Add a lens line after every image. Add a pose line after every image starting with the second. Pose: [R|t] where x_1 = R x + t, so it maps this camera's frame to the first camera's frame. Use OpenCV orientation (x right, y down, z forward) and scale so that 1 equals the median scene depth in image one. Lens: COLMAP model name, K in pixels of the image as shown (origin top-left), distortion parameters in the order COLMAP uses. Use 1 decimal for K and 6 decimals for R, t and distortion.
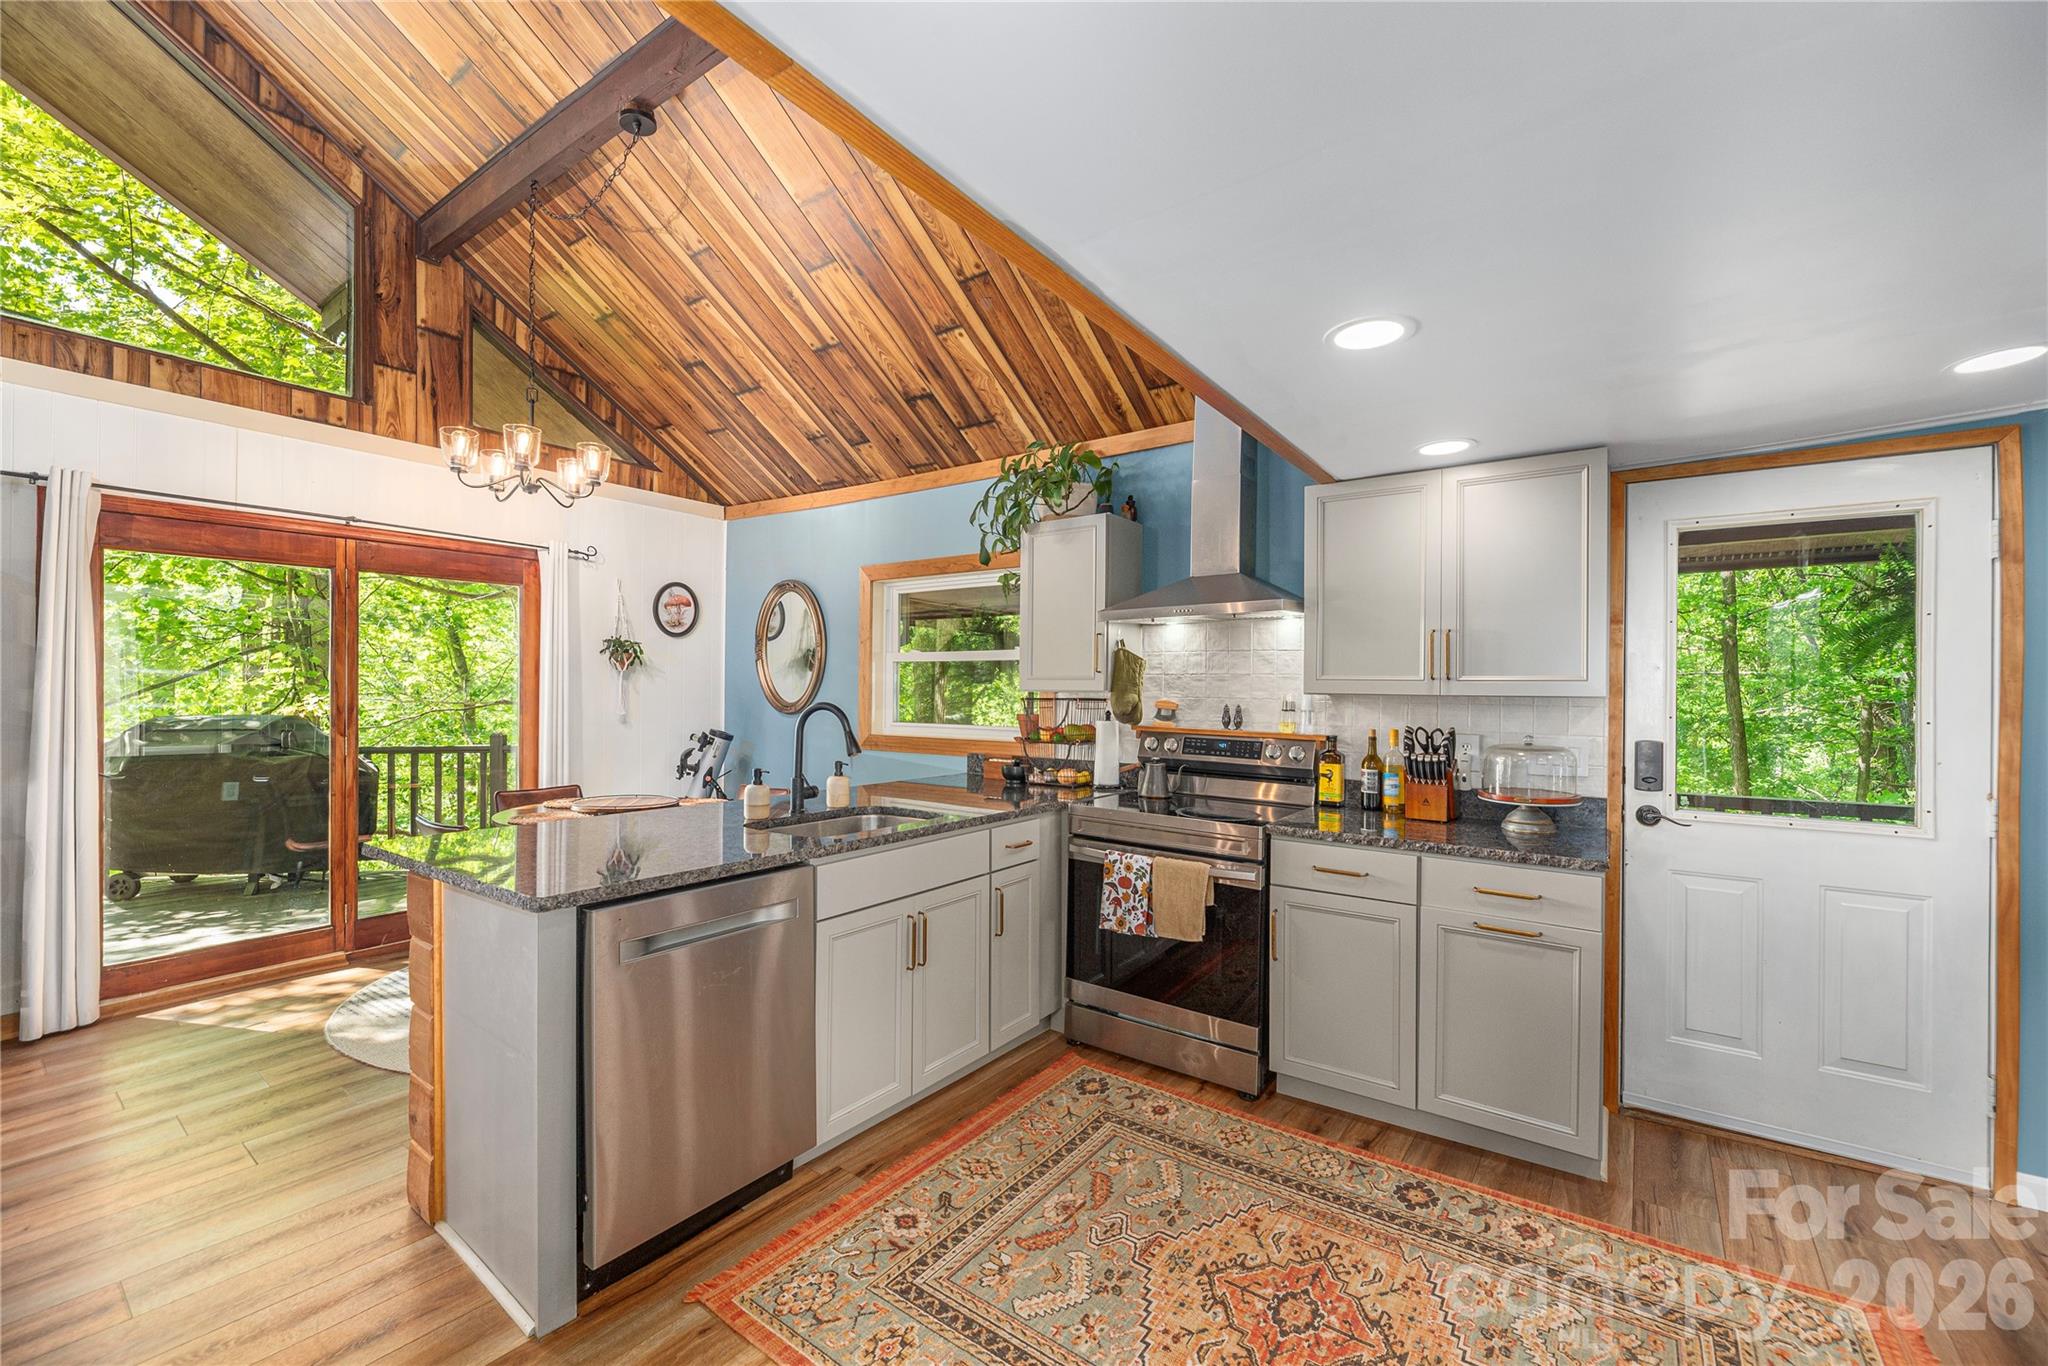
lens RADIAL K [[846.6, 0, 1021.2], [0, 846.6, 680.9], [0, 0, 1]] dist [-0.000188, 0.000894]
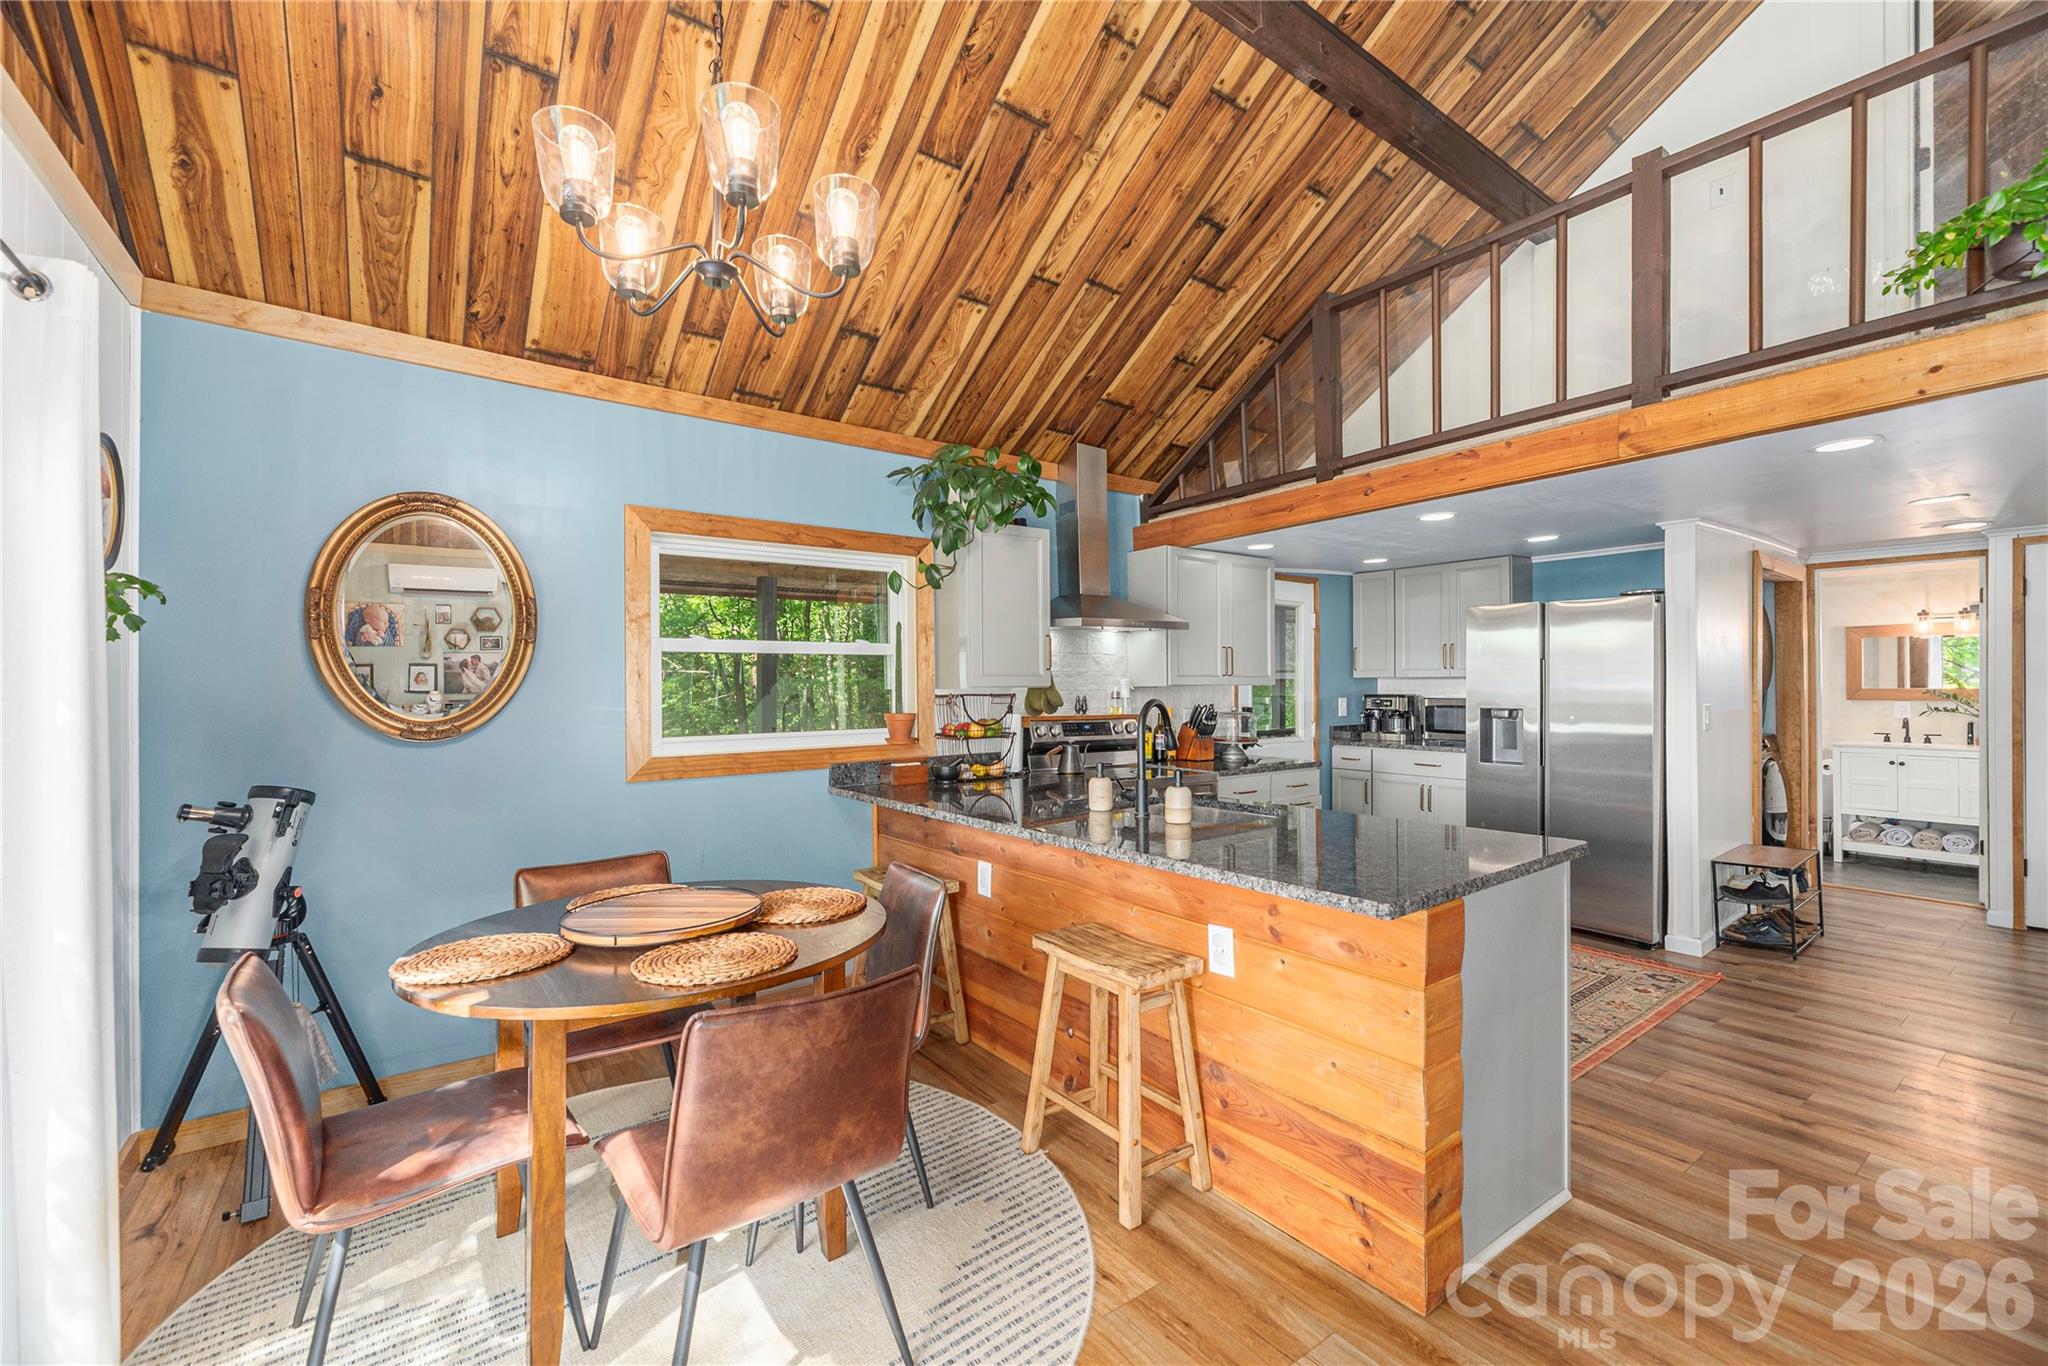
lens RADIAL K [[846.6, 0, 1021.2], [0, 846.6, 680.9], [0, 0, 1]] dist [-0.000188, 0.000894]
pose [[0.288767, -0.005704, 0.957382, -0.925919], [0.002969, 0.999983, 0.005062, -0.000408], [-0.957395, 0.001380, 0.288779, 0.654514]]
